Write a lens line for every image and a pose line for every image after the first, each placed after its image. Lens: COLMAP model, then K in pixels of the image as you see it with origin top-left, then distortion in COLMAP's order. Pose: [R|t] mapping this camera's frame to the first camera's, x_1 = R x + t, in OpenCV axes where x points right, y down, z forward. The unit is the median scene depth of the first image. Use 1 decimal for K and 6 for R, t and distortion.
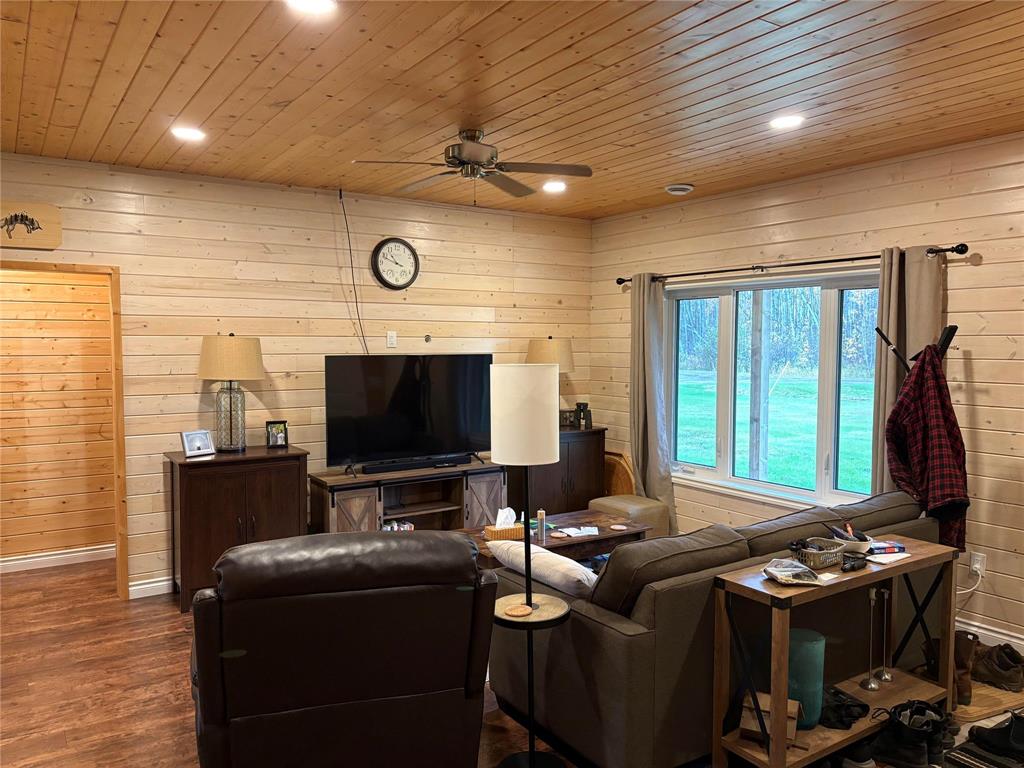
lens RADIAL K [[773.3, 0, 511.3], [0, 773.3, 387.5], [0, 0, 1]] dist [0.056843, -0.058100]
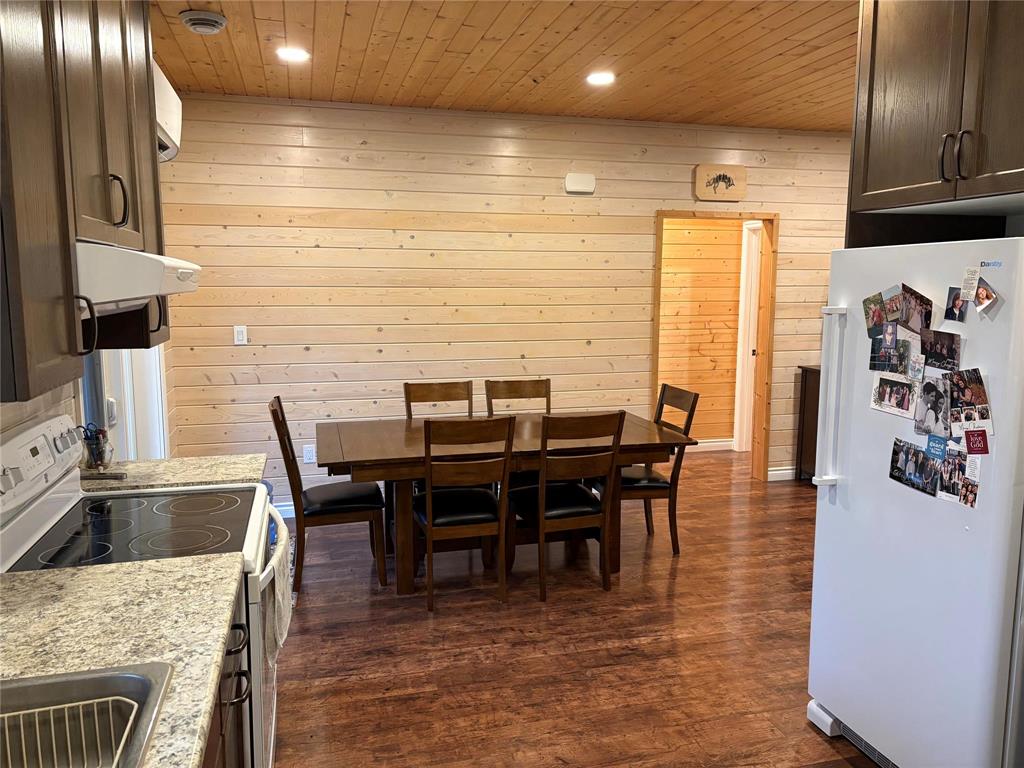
lens RADIAL K [[773.3, 0, 514.2], [0, 773.3, 385.3], [0, 0, 1]] dist [0.056843, -0.058100]
pose [[0.949632, 0.043860, -0.310282, -0.482002], [-0.021181, 0.996876, 0.076087, 0.029688], [0.312650, -0.065683, 0.947595, -0.297973]]
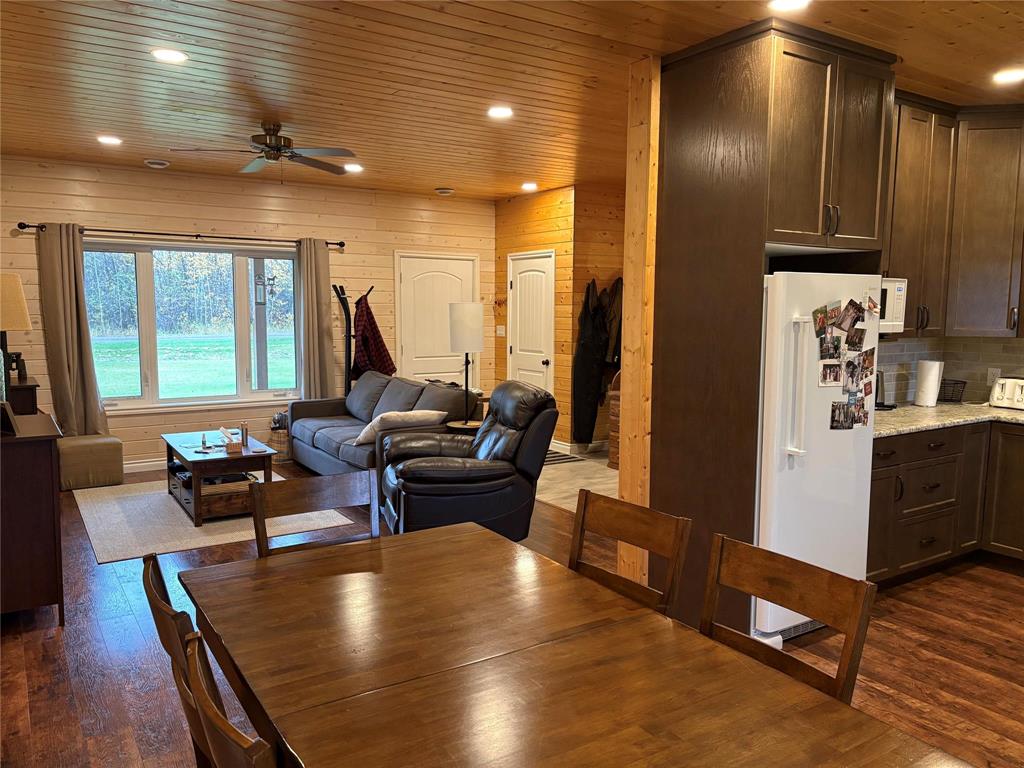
lens RADIAL K [[773.3, 0, 513.2], [0, 773.3, 382.1], [0, 0, 1]] dist [0.056843, -0.058100]
pose [[-0.000534, -0.101466, 0.994839, -1.093381], [0.053143, 0.993430, 0.101351, -0.011295], [-0.998587, 0.052922, 0.004862, 0.483588]]
